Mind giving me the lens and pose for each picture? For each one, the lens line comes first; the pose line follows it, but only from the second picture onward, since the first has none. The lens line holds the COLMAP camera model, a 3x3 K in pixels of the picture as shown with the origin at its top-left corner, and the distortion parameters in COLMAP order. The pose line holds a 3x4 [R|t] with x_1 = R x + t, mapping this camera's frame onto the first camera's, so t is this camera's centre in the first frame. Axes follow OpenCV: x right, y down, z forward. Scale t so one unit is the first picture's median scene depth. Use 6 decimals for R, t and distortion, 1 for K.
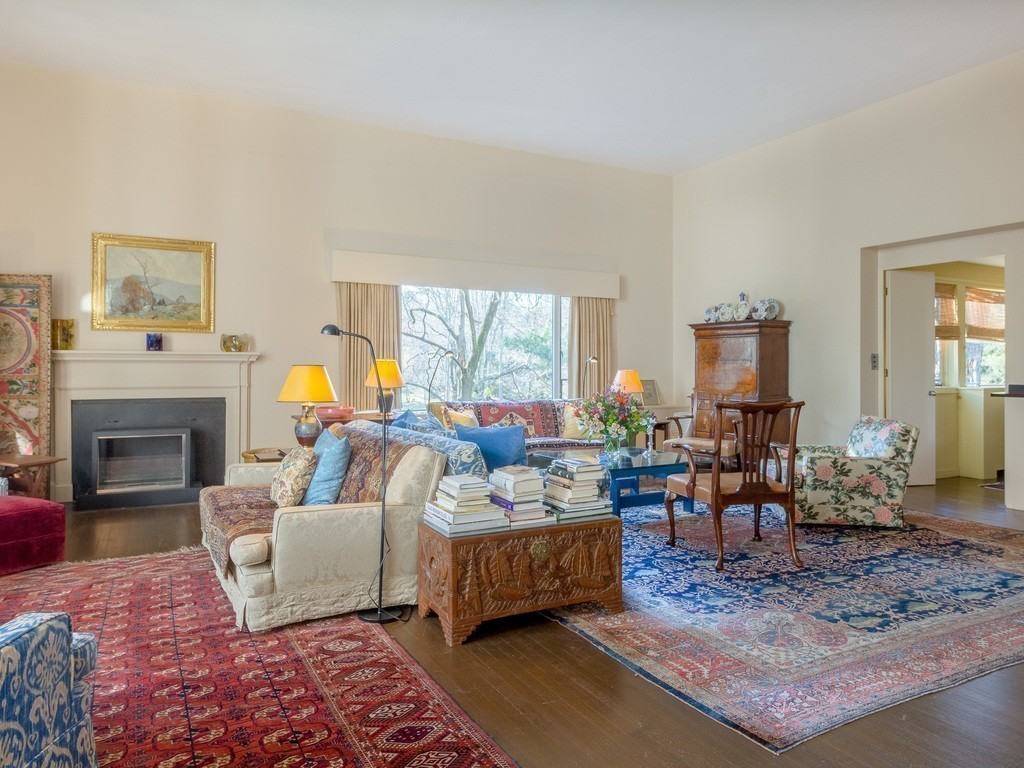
lens RADIAL K [[775.1, 0, 512.0], [0, 775.1, 384.0], [0, 0, 1]] dist [-0.001267, -0.001961]
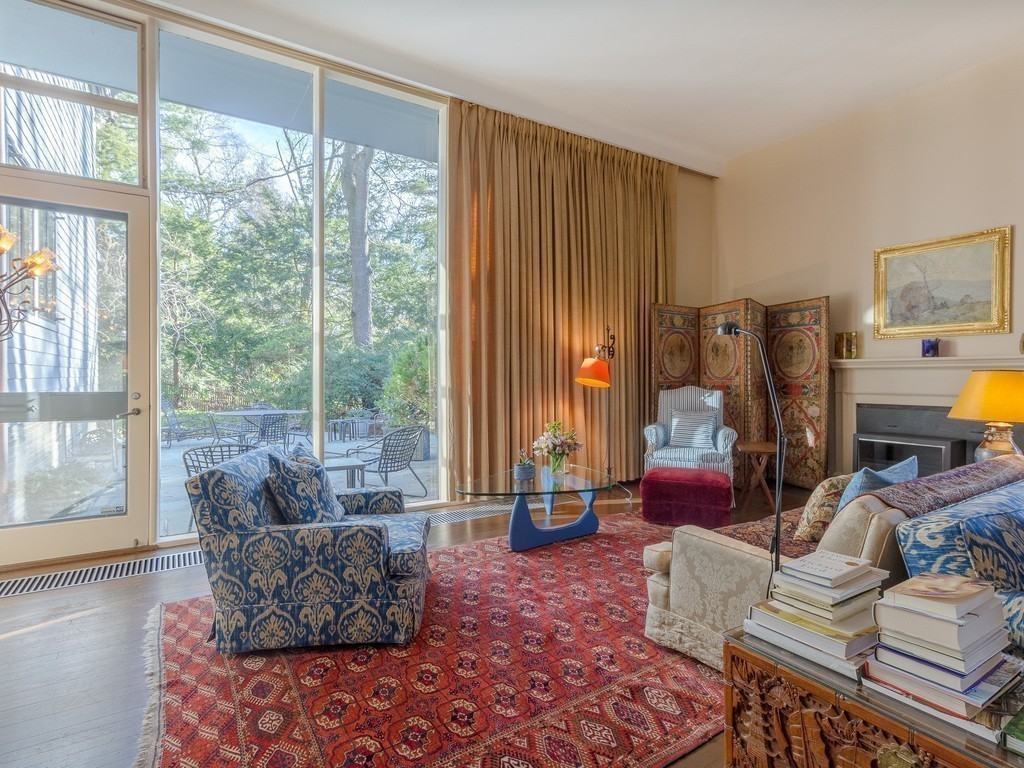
lens RADIAL K [[553.3, 0, 512.0], [0, 553.3, 384.0], [0, 0, 1]] dist [0.002093, 0.000216]
pose [[0.022410, 0.013880, -0.999652, 0.236837], [-0.019167, 0.999726, 0.013452, -0.009199], [0.999565, 0.018858, 0.022670, 0.508085]]
